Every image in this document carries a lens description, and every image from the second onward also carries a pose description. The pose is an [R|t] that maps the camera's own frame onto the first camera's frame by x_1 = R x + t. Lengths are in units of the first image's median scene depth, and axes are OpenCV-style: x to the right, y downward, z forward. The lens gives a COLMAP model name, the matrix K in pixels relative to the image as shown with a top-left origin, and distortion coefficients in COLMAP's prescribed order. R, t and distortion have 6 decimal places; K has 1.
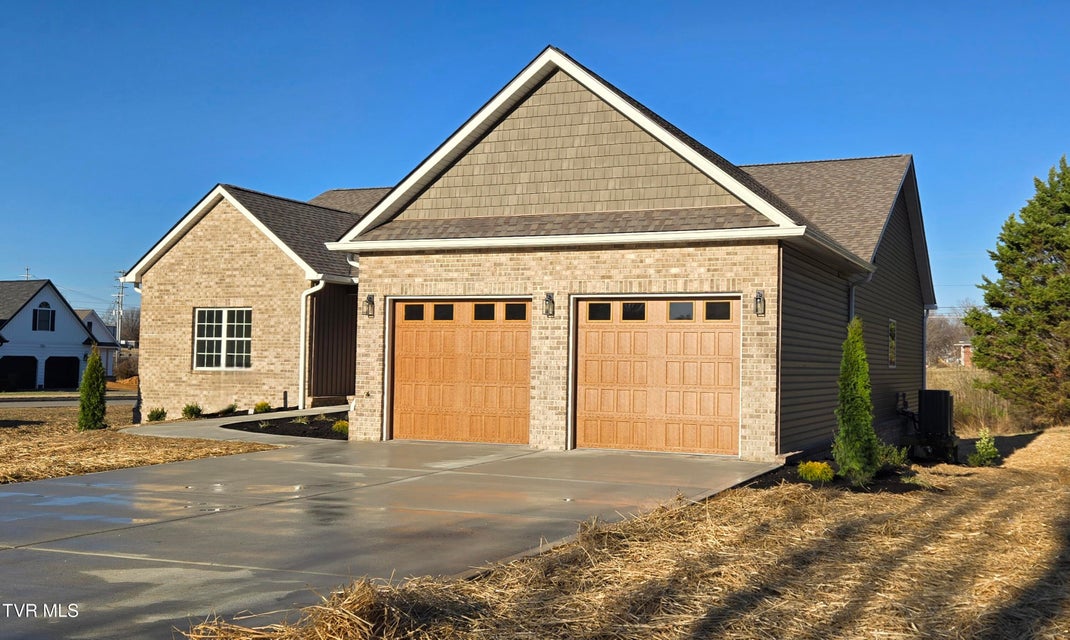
lens RADIAL K [[1051.5, 0, 600.0], [0, 1051.5, 314.7], [0, 0, 1]] dist [0.083100, 0.000000]
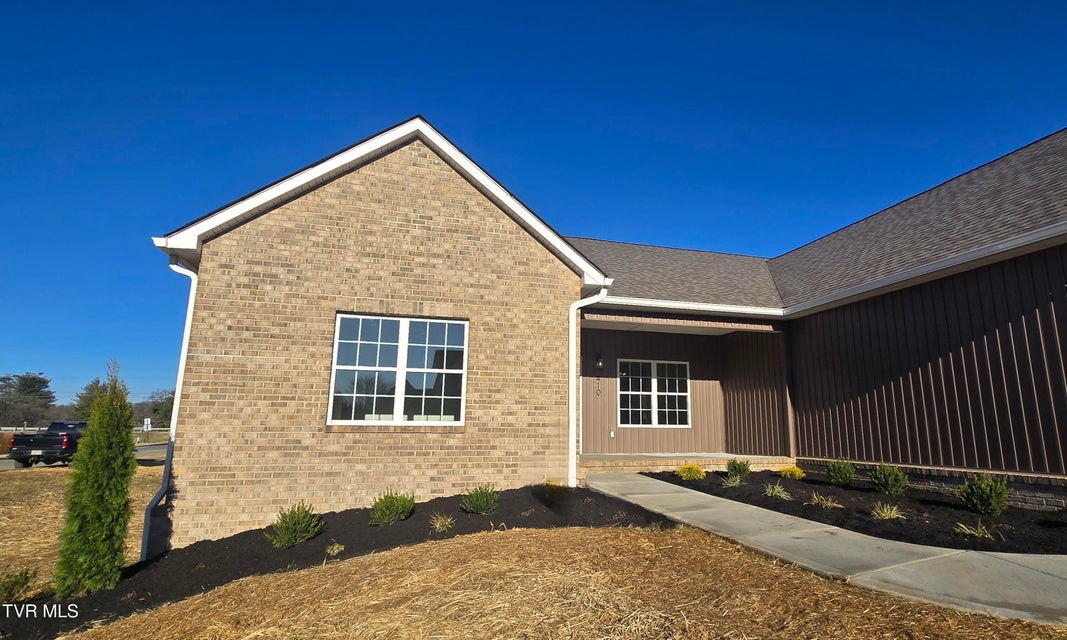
lens RADIAL K [[565.0, 0, 573.8], [0, 565.0, 313.4], [0, 0, 1]] dist [0.003534, 0.003333]
pose [[0.756593, 0.118415, 0.643075, -0.507875], [-0.020604, 0.987295, -0.157559, 0.040839], [-0.653561, 0.105959, 0.749420, 0.739750]]
